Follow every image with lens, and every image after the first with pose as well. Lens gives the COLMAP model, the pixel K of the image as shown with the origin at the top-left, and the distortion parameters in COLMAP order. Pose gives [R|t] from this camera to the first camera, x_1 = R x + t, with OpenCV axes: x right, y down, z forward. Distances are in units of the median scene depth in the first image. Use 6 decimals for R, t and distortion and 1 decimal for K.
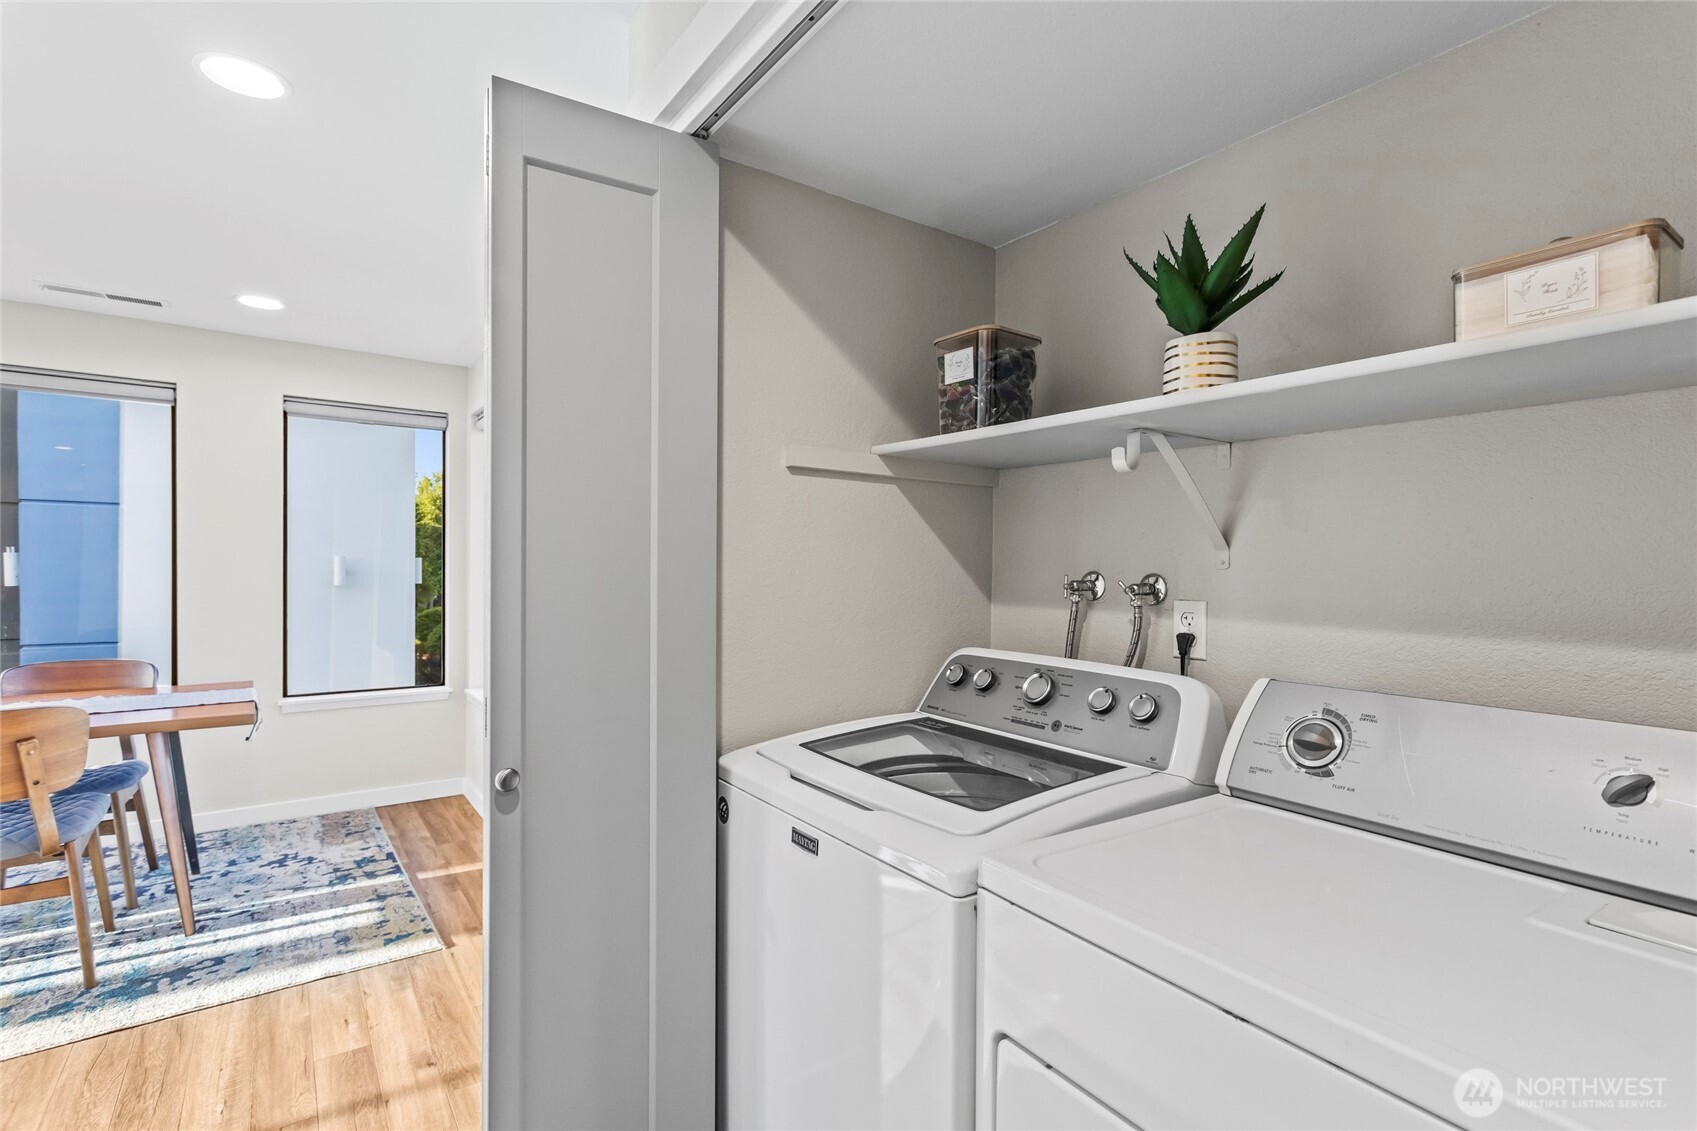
lens RADIAL K [[807.5, 0, 848.5], [0, 807.5, 565.5], [0, 0, 1]] dist [-0.001584, 0.007439]
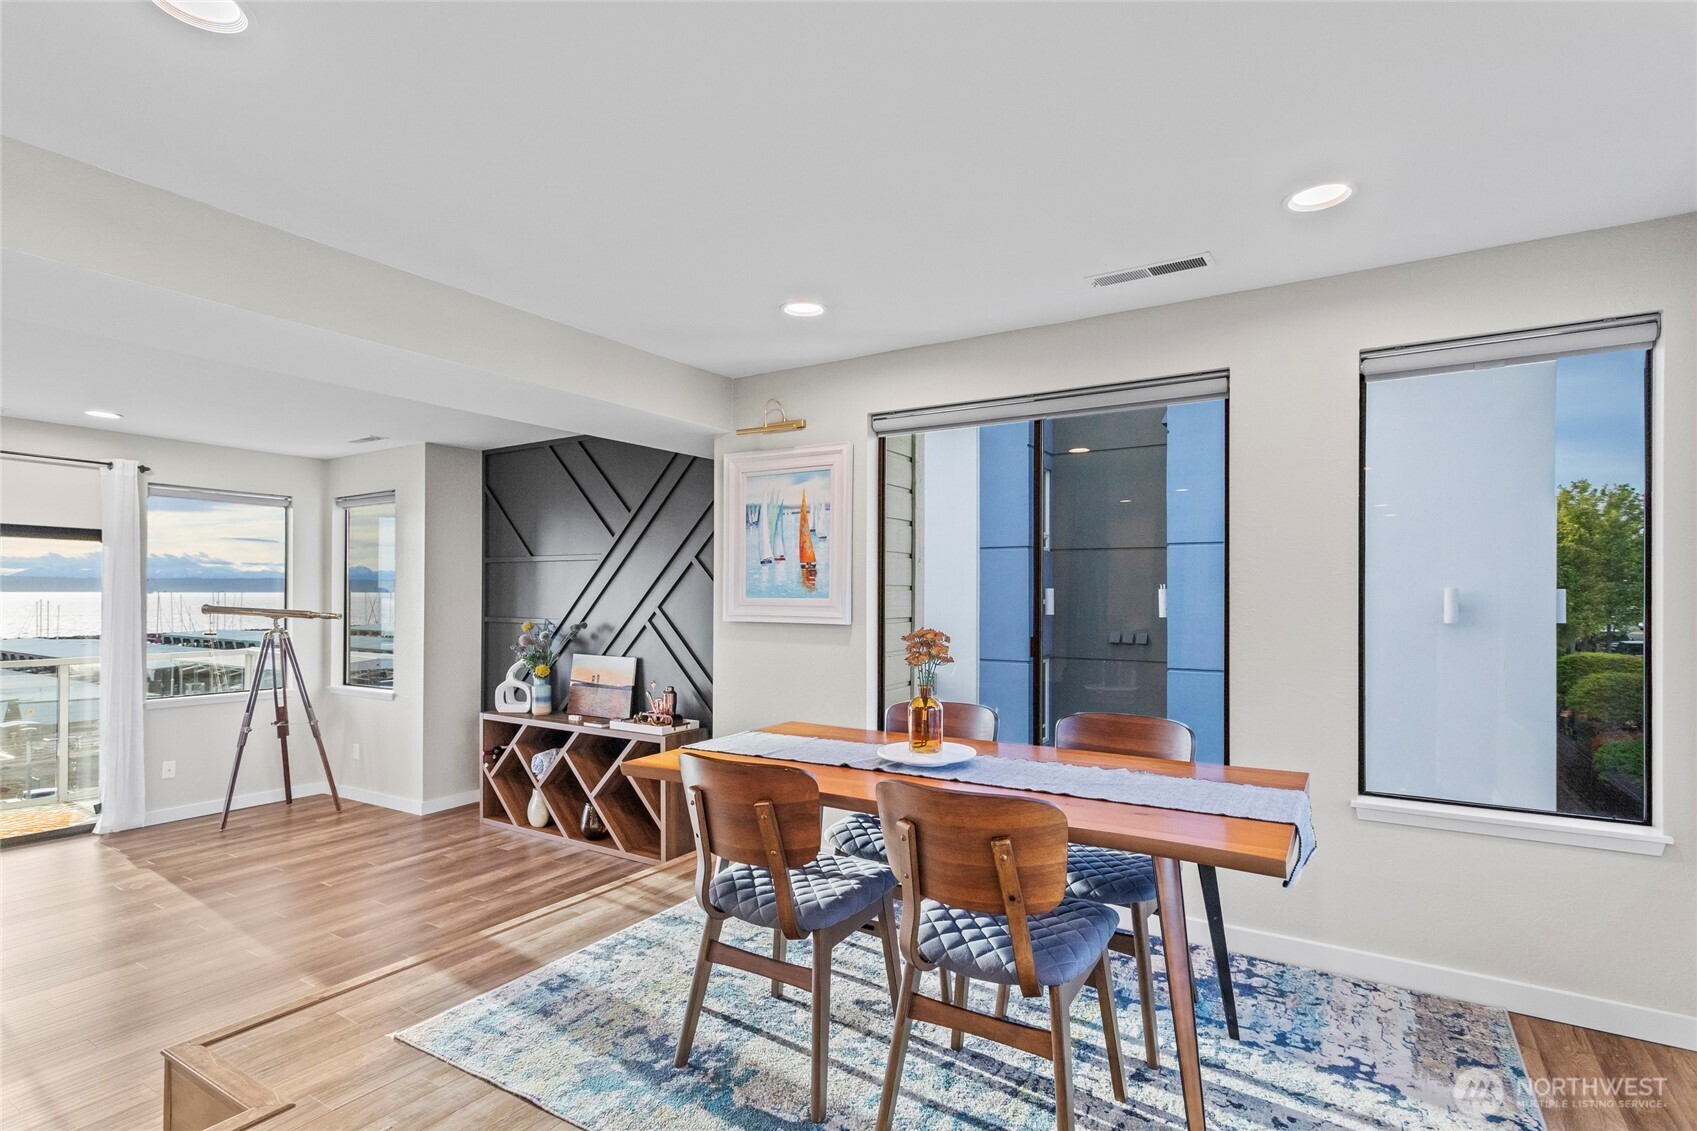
lens RADIAL K [[827.1, 0, 856.0], [0, 827.1, 597.2], [0, 0, 1]] dist [0.011868, 0.000174]
pose [[0.376334, -0.000894, -0.926484, -0.220540], [-0.000971, 0.999999, -0.001359, -0.002098], [0.926484, 0.001411, 0.376332, 0.361258]]
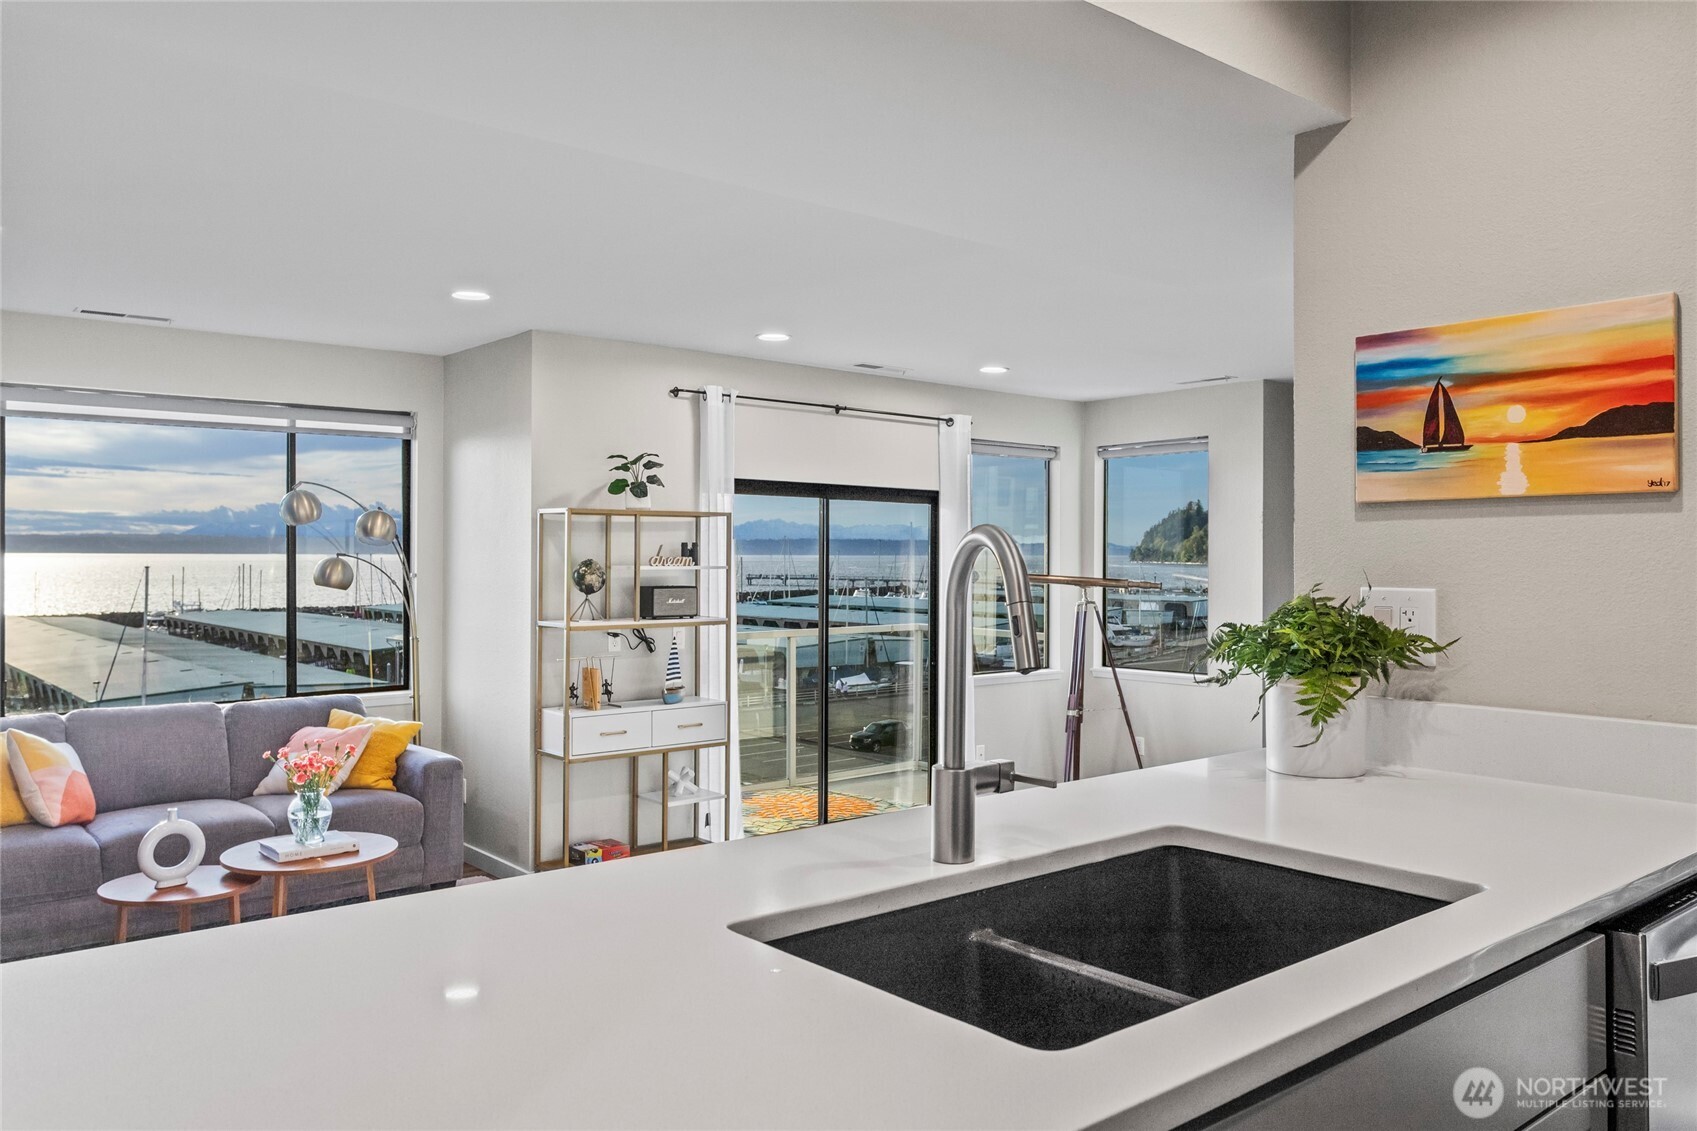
lens RADIAL K [[1265.2, 0, 853.5], [0, 1265.2, 544.2], [0, 0, 1]] dist [0.001628, 0.002077]
pose [[0.073984, -0.013227, -0.997172, -0.032073], [-0.001013, 0.999911, -0.013338, -0.007355], [0.997259, 0.001997, 0.073964, -0.602752]]
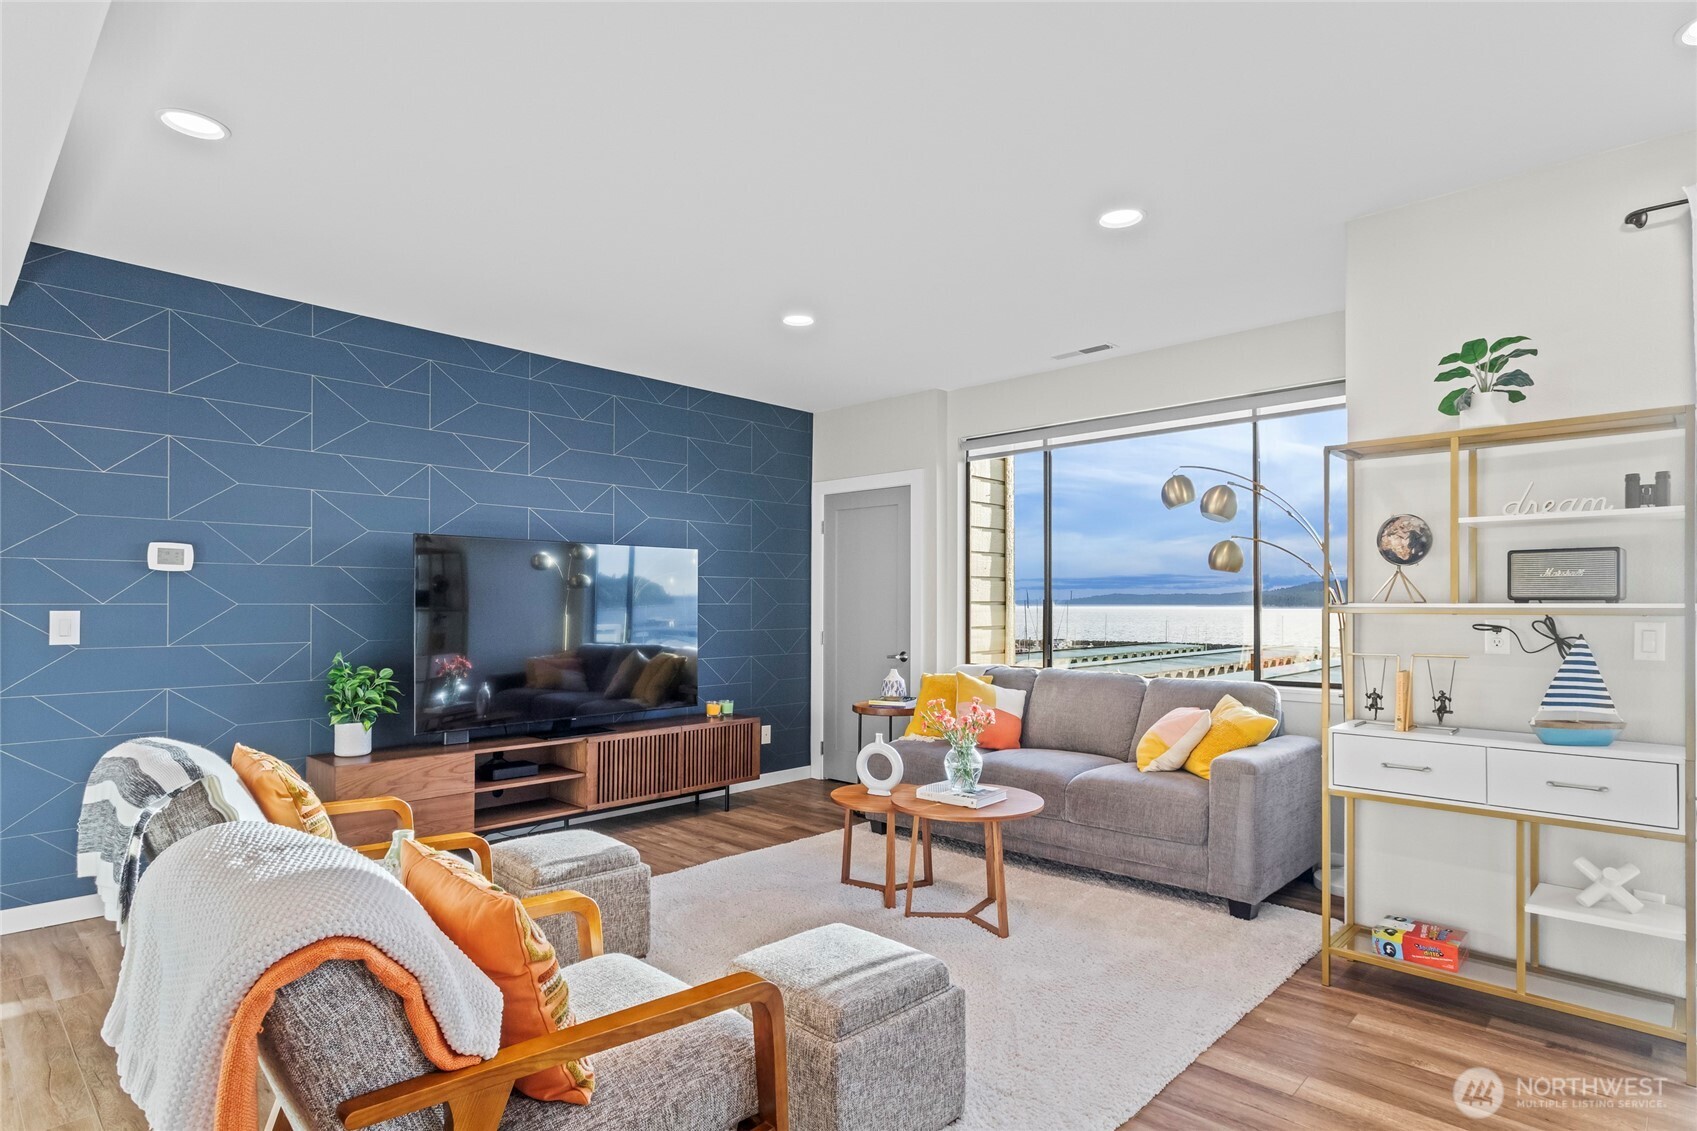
lens RADIAL K [[895.0, 0, 852.8], [0, 895.0, 599.2], [0, 0, 1]] dist [0.002074, 0.000367]
pose [[-0.984157, -0.007398, -0.177147, -1.030678], [-0.006379, 0.999960, -0.006324, 0.073213], [0.177187, -0.005094, -0.984164, -0.126150]]
